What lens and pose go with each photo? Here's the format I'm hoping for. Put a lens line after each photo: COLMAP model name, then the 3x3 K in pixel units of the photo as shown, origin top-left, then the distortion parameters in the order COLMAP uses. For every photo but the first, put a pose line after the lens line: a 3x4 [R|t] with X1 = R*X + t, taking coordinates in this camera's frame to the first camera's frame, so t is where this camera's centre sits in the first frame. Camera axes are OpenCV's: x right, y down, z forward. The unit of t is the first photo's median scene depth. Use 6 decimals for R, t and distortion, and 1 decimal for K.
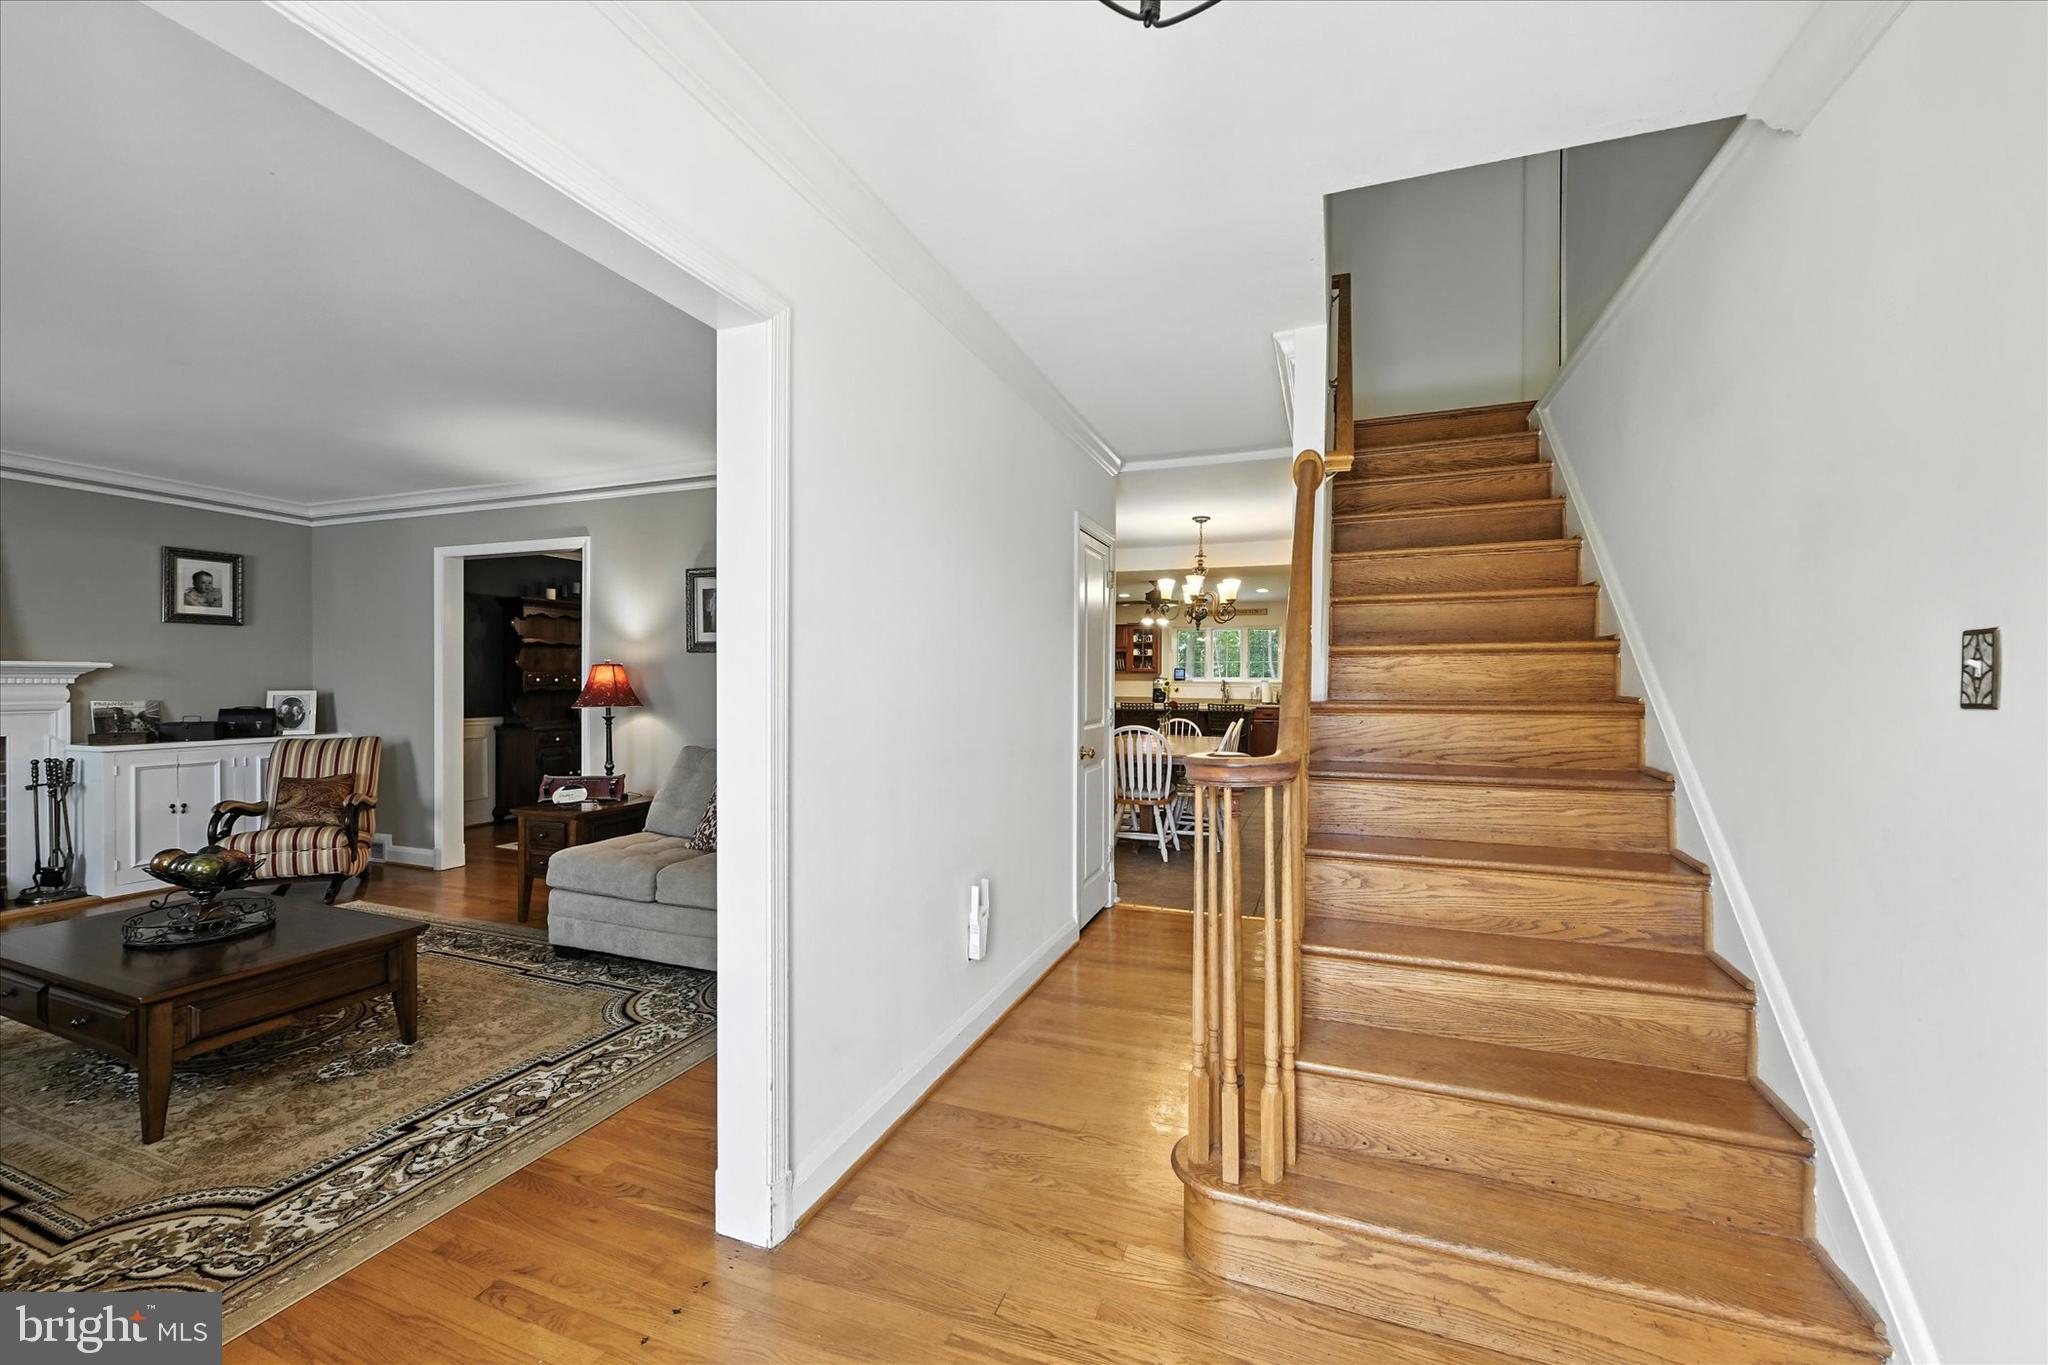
lens RADIAL K [[816.5, 0, 1015.7], [0, 816.5, 683.3], [0, 0, 1]] dist [0.001026, -0.000502]
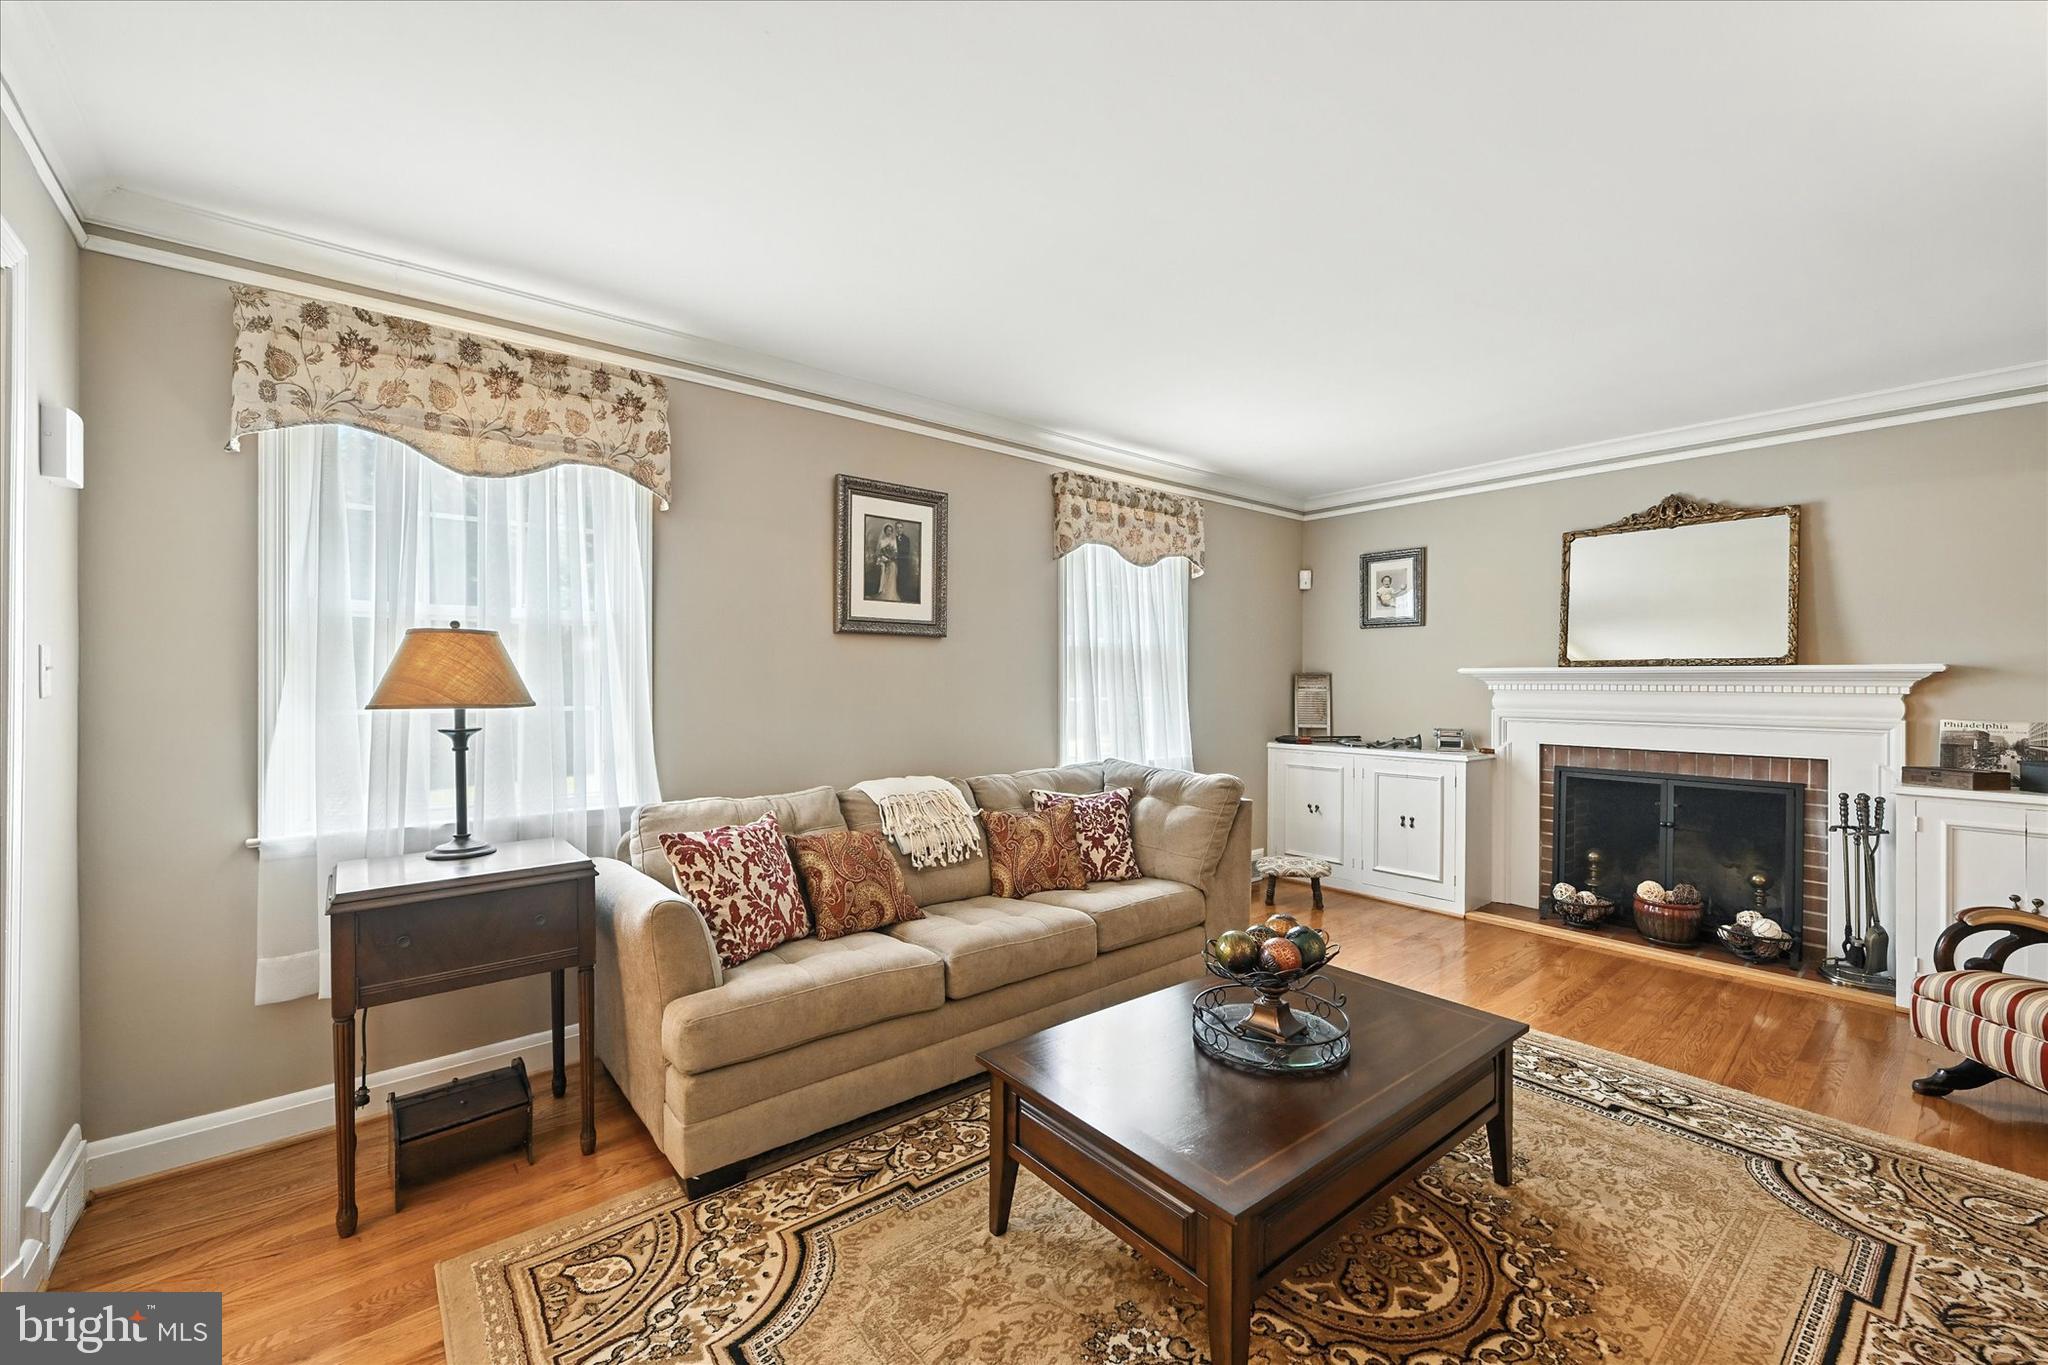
lens RADIAL K [[816.5, 0, 1023.1], [0, 816.5, 686.0], [0, 0, 1]] dist [0.001026, -0.000502]
pose [[-0.484141, 0.003600, -0.874982, -0.164476], [-0.005324, 0.999961, 0.007059, -0.008862], [0.874974, 0.008076, -0.484103, 0.732269]]
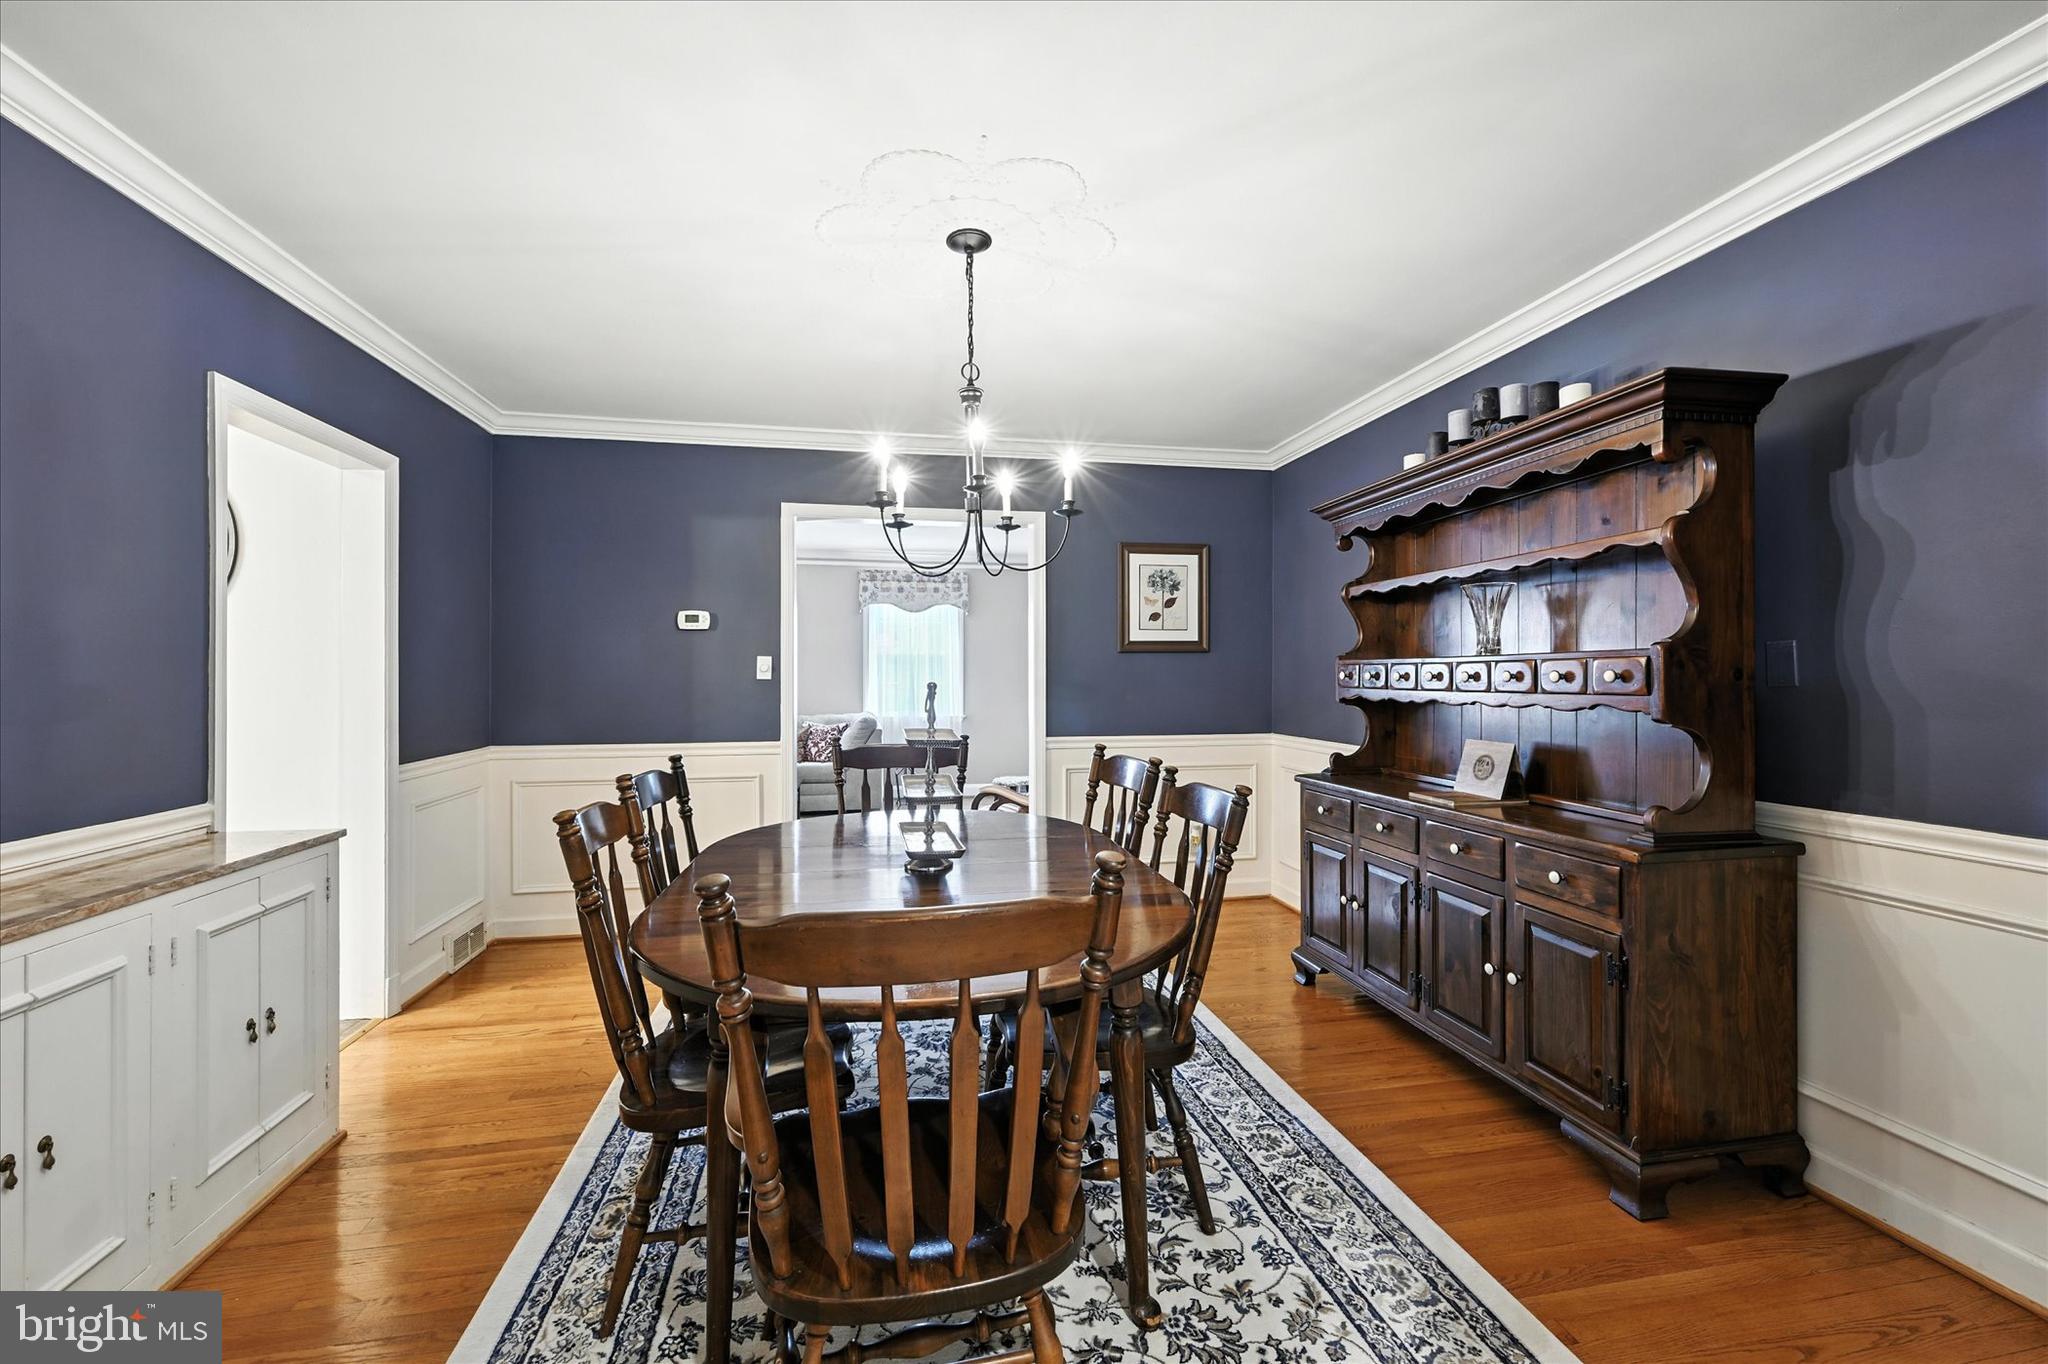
lens RADIAL K [[816.5, 0, 1032.4], [0, 816.5, 679.2], [0, 0, 1]] dist [0.001026, -0.000502]
pose [[-0.839175, 0.000808, -0.543861, -0.316068], [-0.002298, 0.999985, 0.005031, -0.005135], [0.543856, 0.005471, -0.839161, 2.125371]]
